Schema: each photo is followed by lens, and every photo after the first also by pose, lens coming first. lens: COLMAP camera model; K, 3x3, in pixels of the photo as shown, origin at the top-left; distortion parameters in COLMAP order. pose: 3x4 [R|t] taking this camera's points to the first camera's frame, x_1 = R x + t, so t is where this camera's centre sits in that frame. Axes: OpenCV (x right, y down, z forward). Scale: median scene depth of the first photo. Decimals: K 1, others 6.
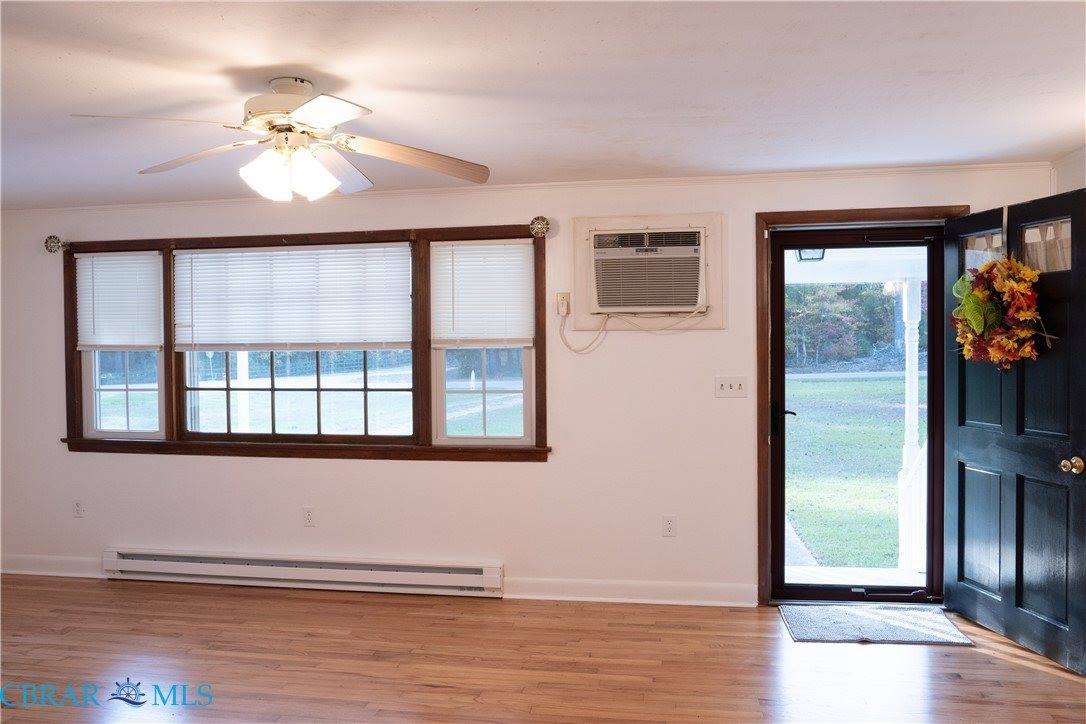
lens RADIAL K [[820.2, 0, 544.2], [0, 820.2, 375.7], [0, 0, 1]] dist [-0.031164, -0.002144]
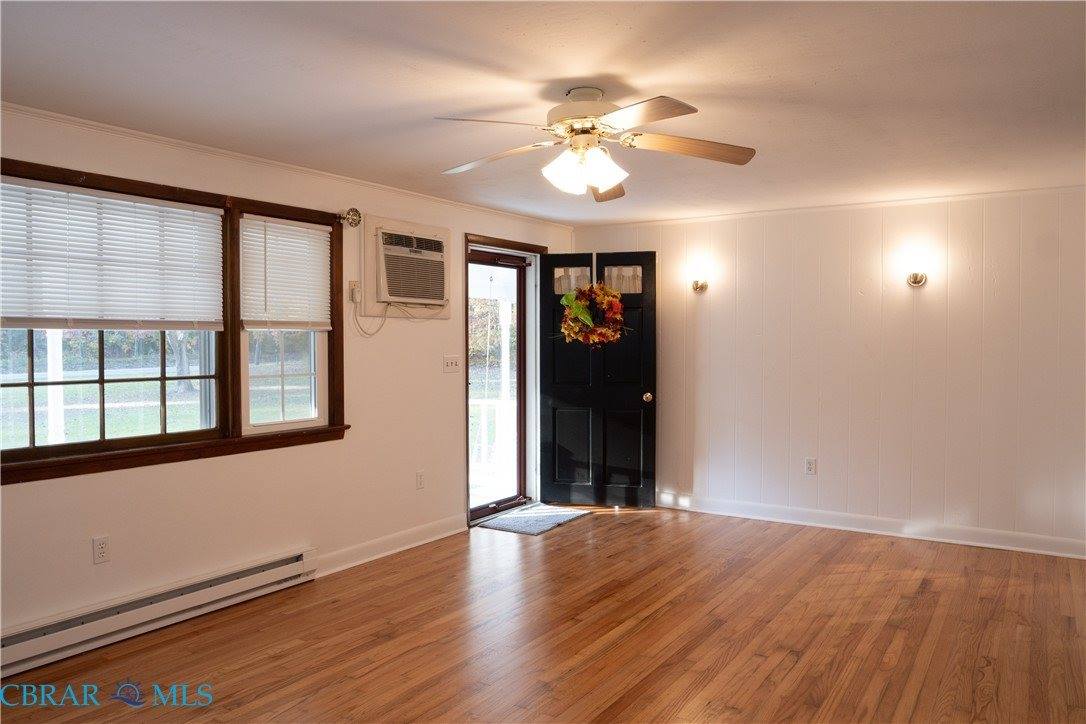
lens RADIAL K [[789.7, 0, 568.1], [0, 789.7, 356.4], [0, 0, 1]] dist [-0.088059, 0.064162]
pose [[0.375863, -0.012409, 0.926592, -0.820055], [0.025263, 0.999676, 0.003140, 0.002605], [-0.926331, 0.022229, 0.376055, 0.346064]]
